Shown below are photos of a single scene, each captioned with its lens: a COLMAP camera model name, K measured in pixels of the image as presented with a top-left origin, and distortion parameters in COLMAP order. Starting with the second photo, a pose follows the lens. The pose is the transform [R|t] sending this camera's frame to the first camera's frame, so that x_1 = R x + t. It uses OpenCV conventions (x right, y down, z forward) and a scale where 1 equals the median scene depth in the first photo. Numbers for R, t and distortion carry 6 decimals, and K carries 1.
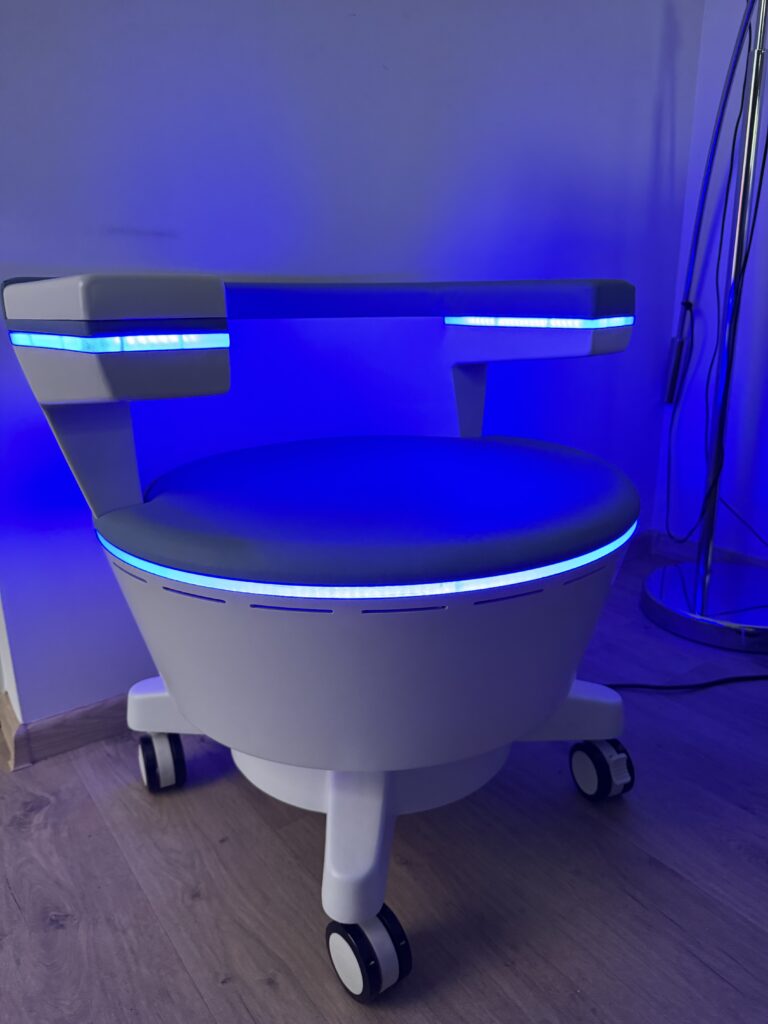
lens RADIAL K [[739.6, 0, 382.1], [0, 739.6, 516.1], [0, 0, 1]] dist [-0.021000, -0.008670]
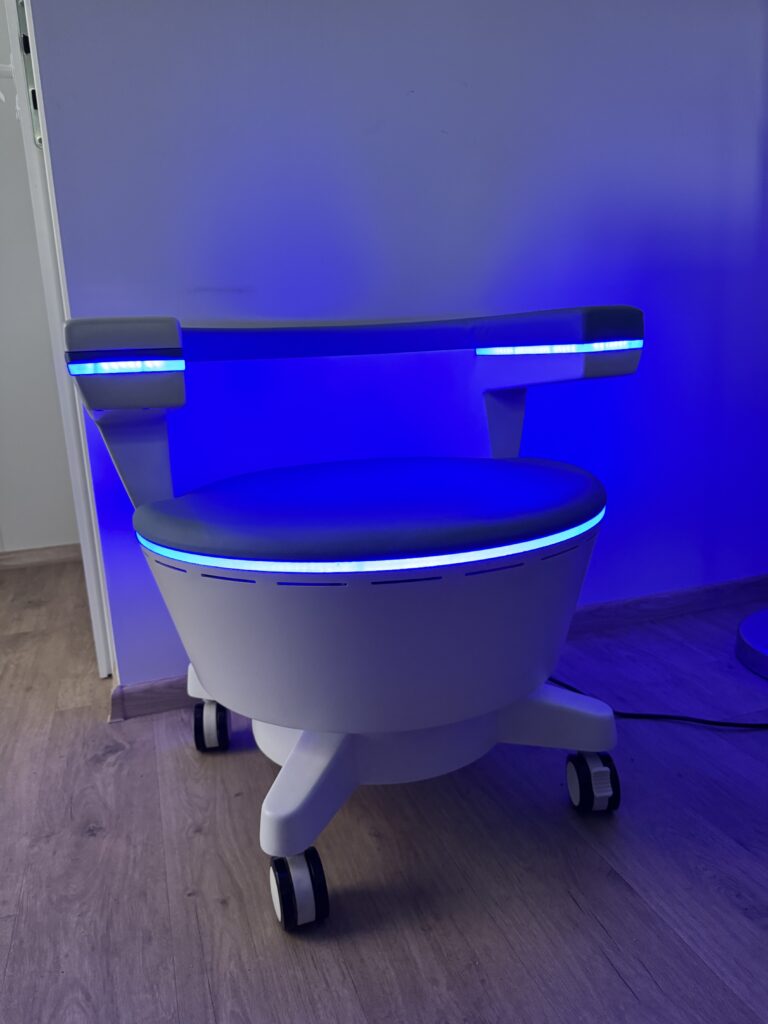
lens RADIAL K [[739.6, 0, 382.5], [0, 739.6, 516.4], [0, 0, 1]] dist [-0.021000, -0.008670]
pose [[0.953256, 0.030050, -0.300668, 0.395286], [-0.049173, 0.997206, -0.056238, 0.063248], [0.298137, 0.068394, 0.952069, -0.088596]]
